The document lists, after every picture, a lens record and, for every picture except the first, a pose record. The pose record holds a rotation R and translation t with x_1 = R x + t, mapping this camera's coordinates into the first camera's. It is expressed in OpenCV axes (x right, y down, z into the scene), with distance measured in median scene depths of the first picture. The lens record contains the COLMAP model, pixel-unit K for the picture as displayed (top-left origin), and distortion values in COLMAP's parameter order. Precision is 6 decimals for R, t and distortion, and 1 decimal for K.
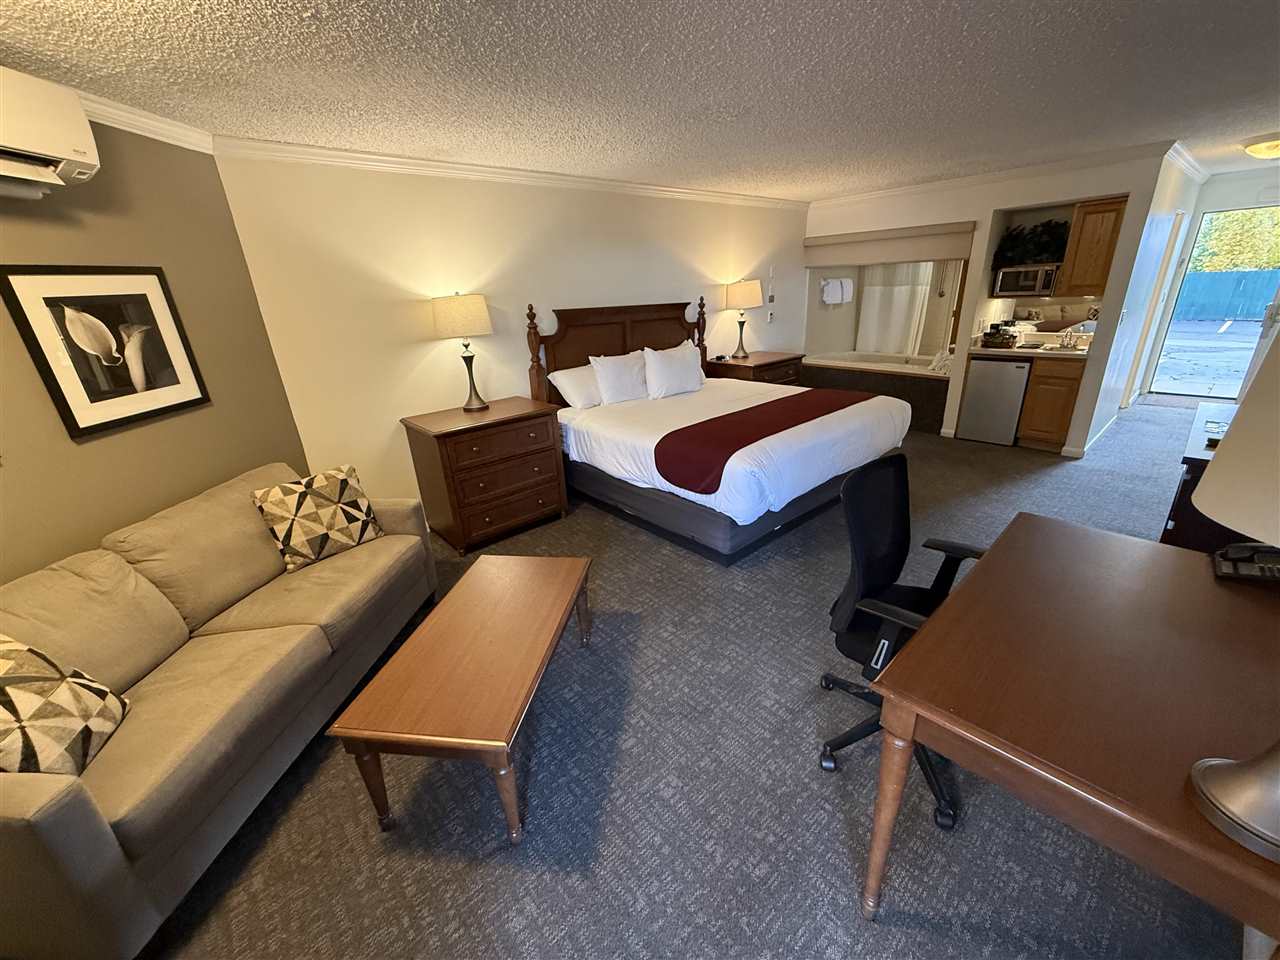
lens RADIAL K [[509.1, 0, 640.0], [0, 509.1, 480.0], [0, 0, 1]] dist [-0.000642, 0.000196]
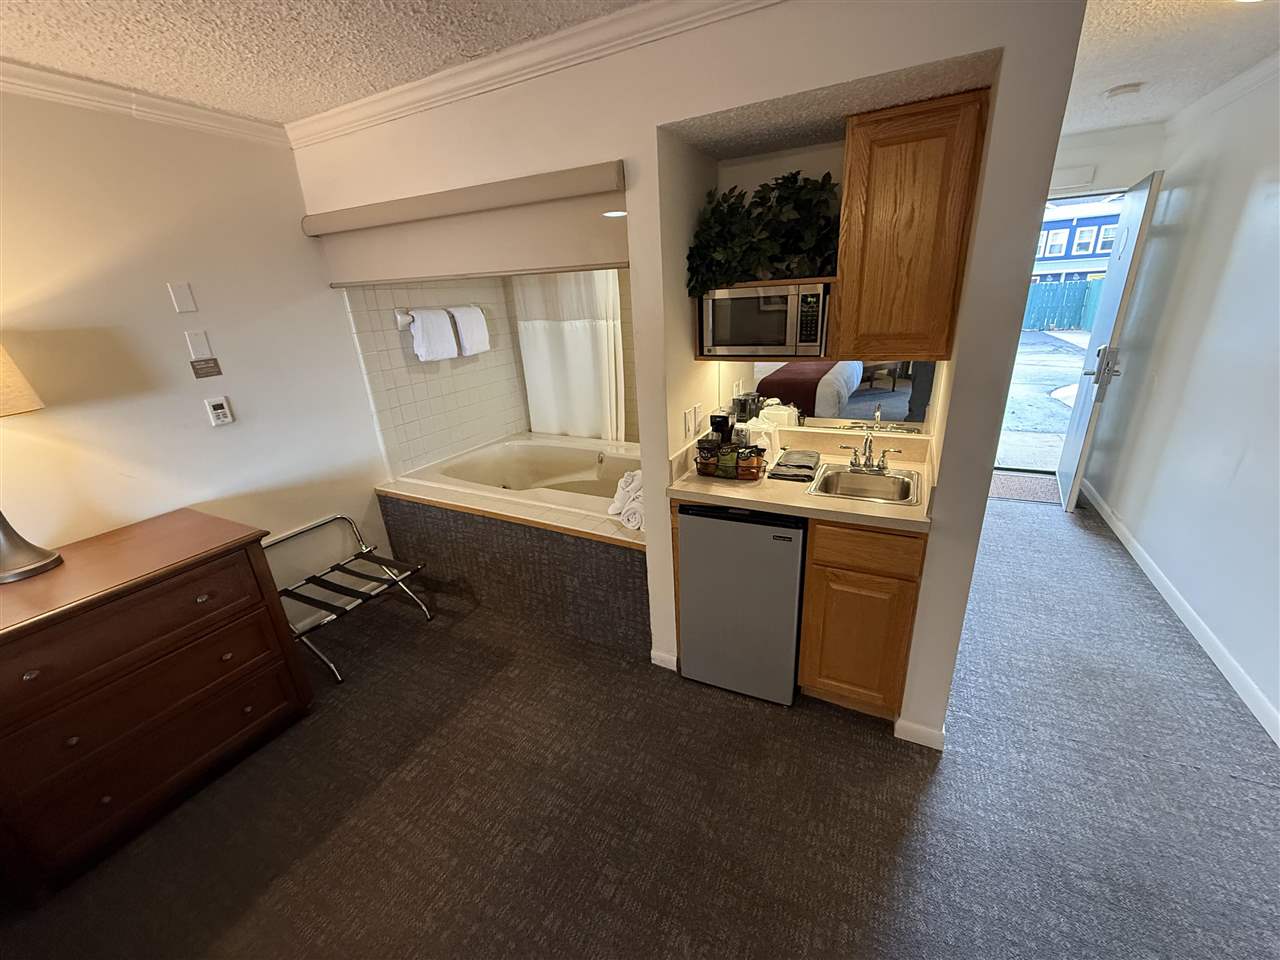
lens RADIAL K [[509.1, 0, 640.0], [0, 509.1, 480.0], [0, 0, 1]] dist [-0.000642, 0.000196]
pose [[0.929916, -0.130579, 0.343811, 0.526196], [0.139817, 0.990175, -0.002101, -0.287251], [-0.340159, 0.050024, 0.939036, 0.679124]]
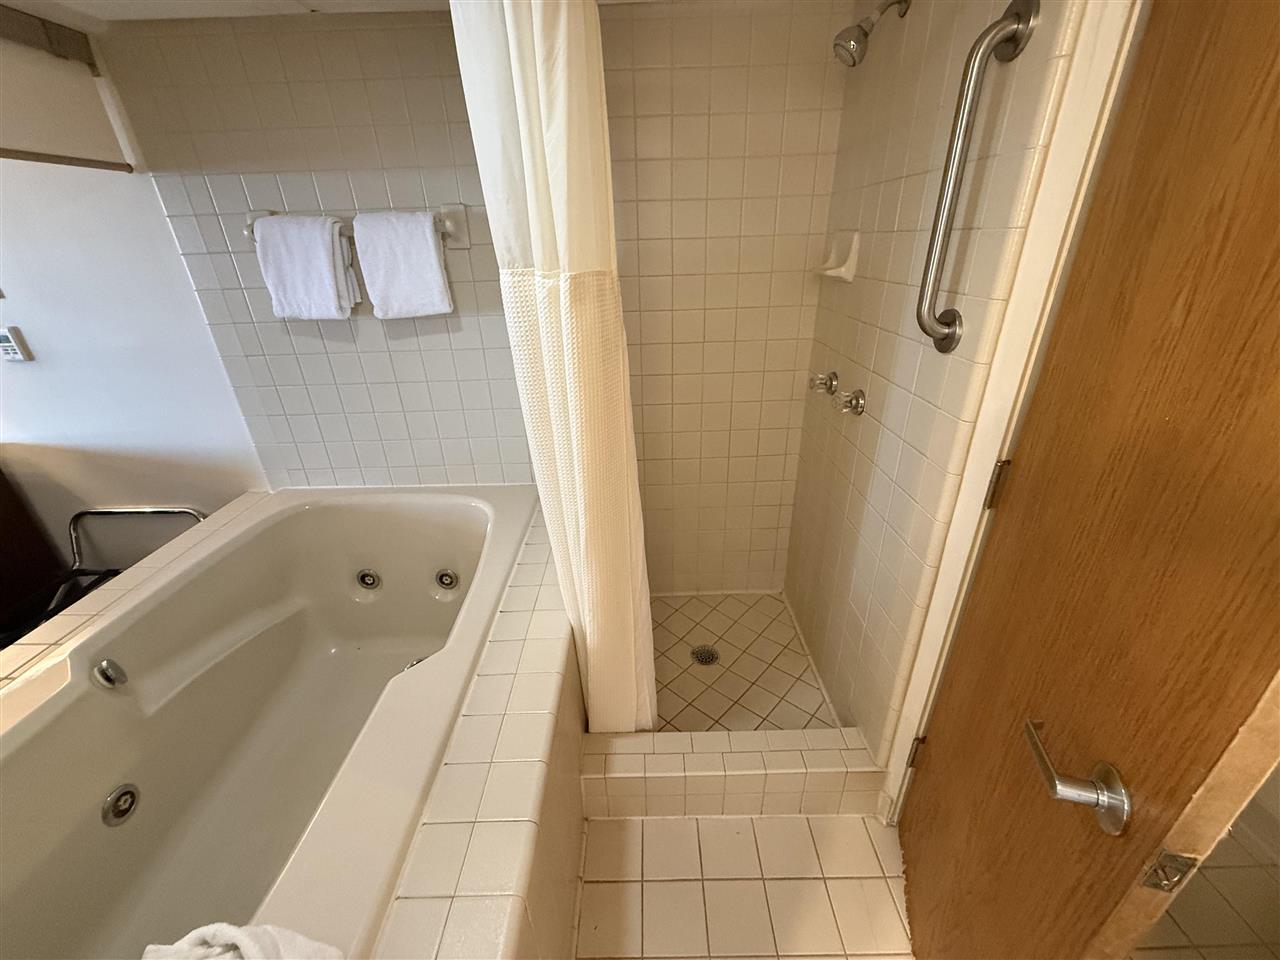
lens RADIAL K [[509.1, 0, 640.0], [0, 509.1, 480.0], [0, 0, 1]] dist [-0.000642, 0.000196]
pose [[0.748190, 0.308805, -0.587241, 0.945179], [-0.241068, 0.951121, 0.193014, -0.501991], [0.618141, -0.002846, 0.786062, 1.262712]]
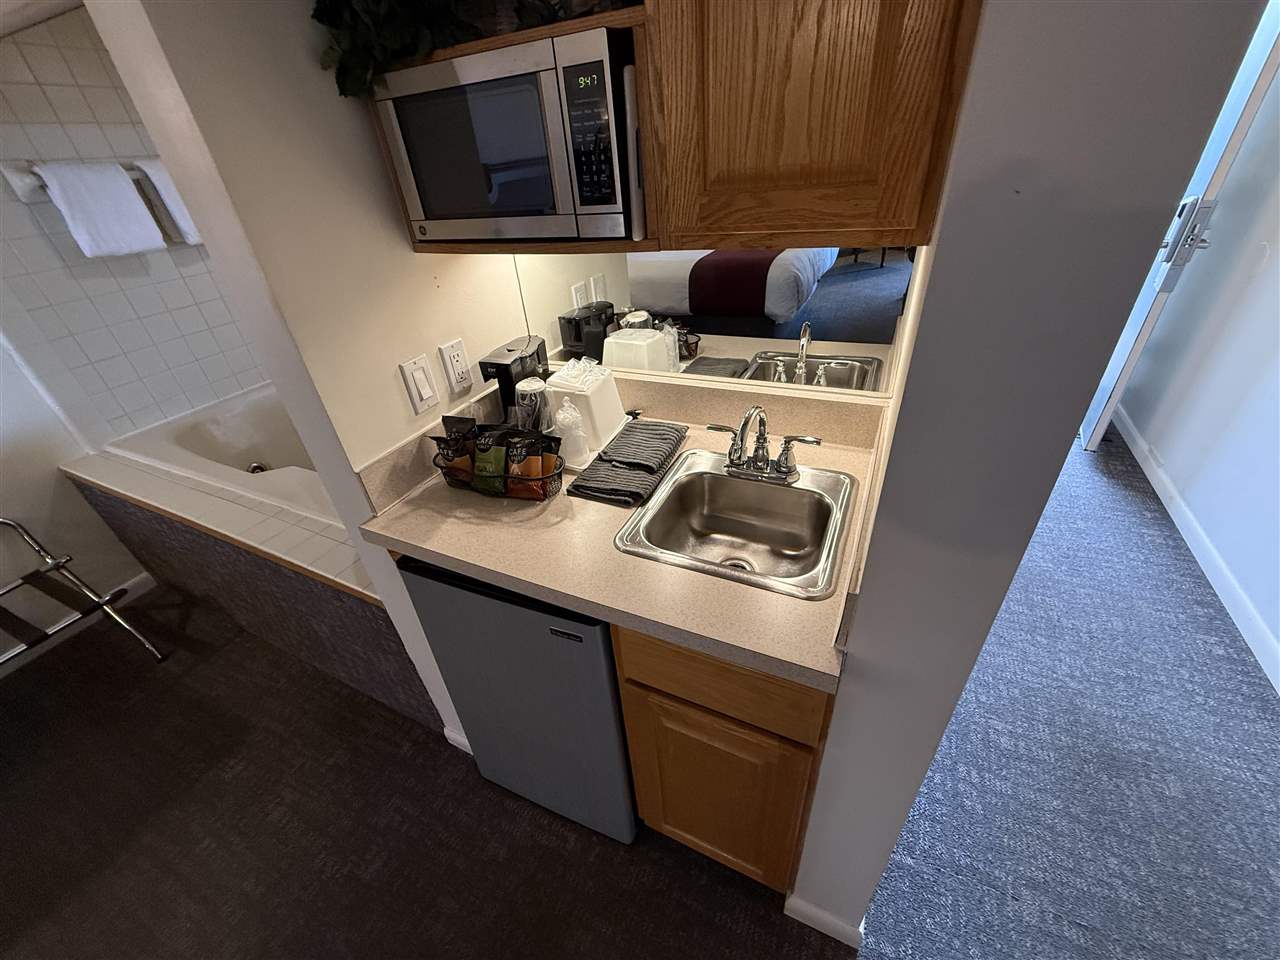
lens RADIAL K [[508.8, 0, 637.1], [0, 508.8, 481.5], [0, 0, 1]] dist [-0.001115, -0.000252]
pose [[0.918645, -0.237119, 0.316015, 0.739548], [0.172116, 0.960169, 0.220117, -0.324545], [-0.355622, -0.147818, 0.922867, 0.834804]]
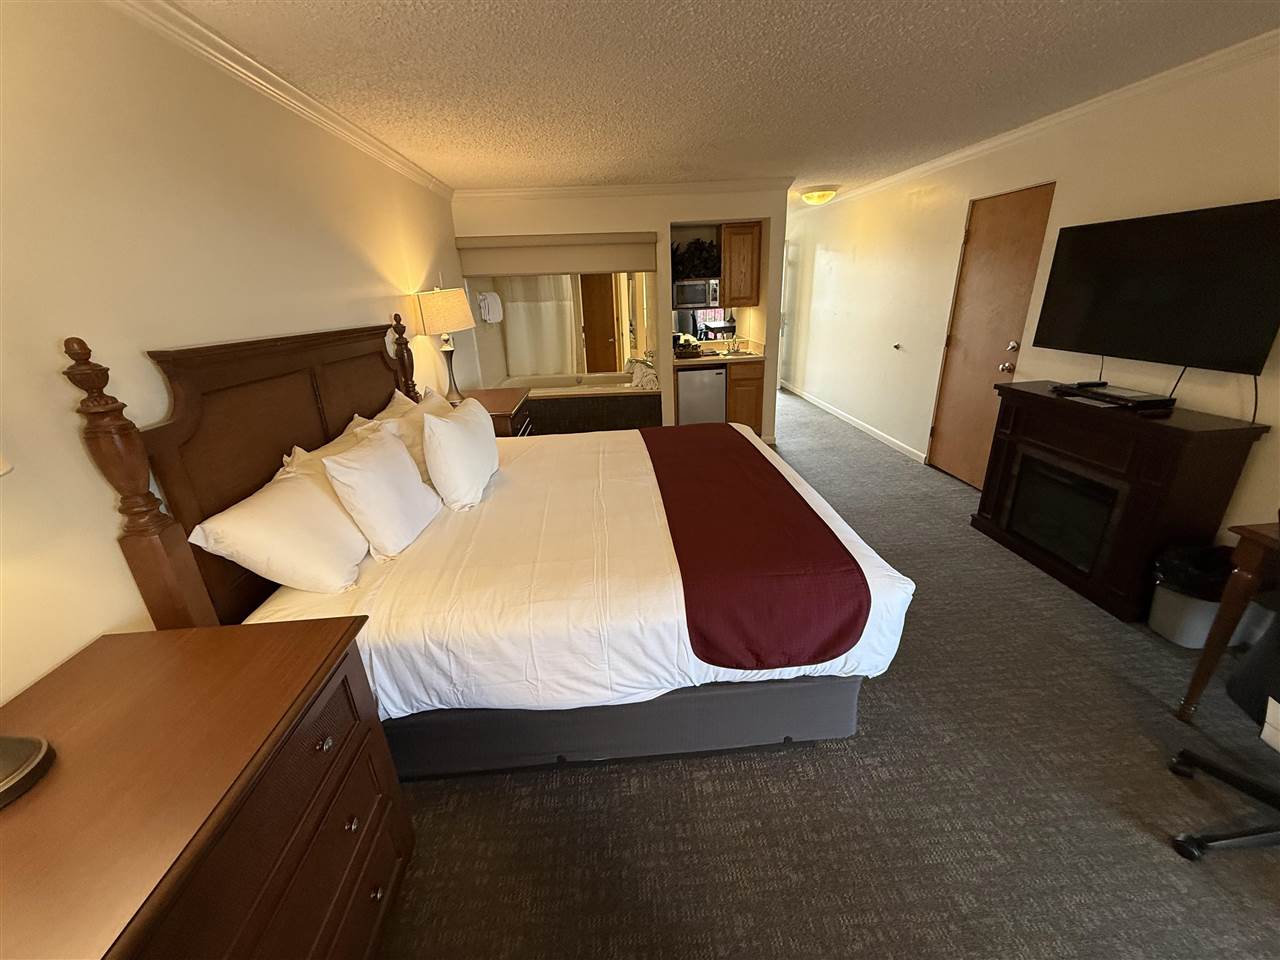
lens RADIAL K [[509.1, 0, 640.0], [0, 509.1, 480.0], [0, 0, 1]] dist [-0.000642, 0.000196]
pose [[0.609297, -0.261061, 0.748735, -0.214664], [0.291931, 0.951780, 0.094293, -0.162334], [-0.737247, 0.161127, 0.656129, 0.469861]]
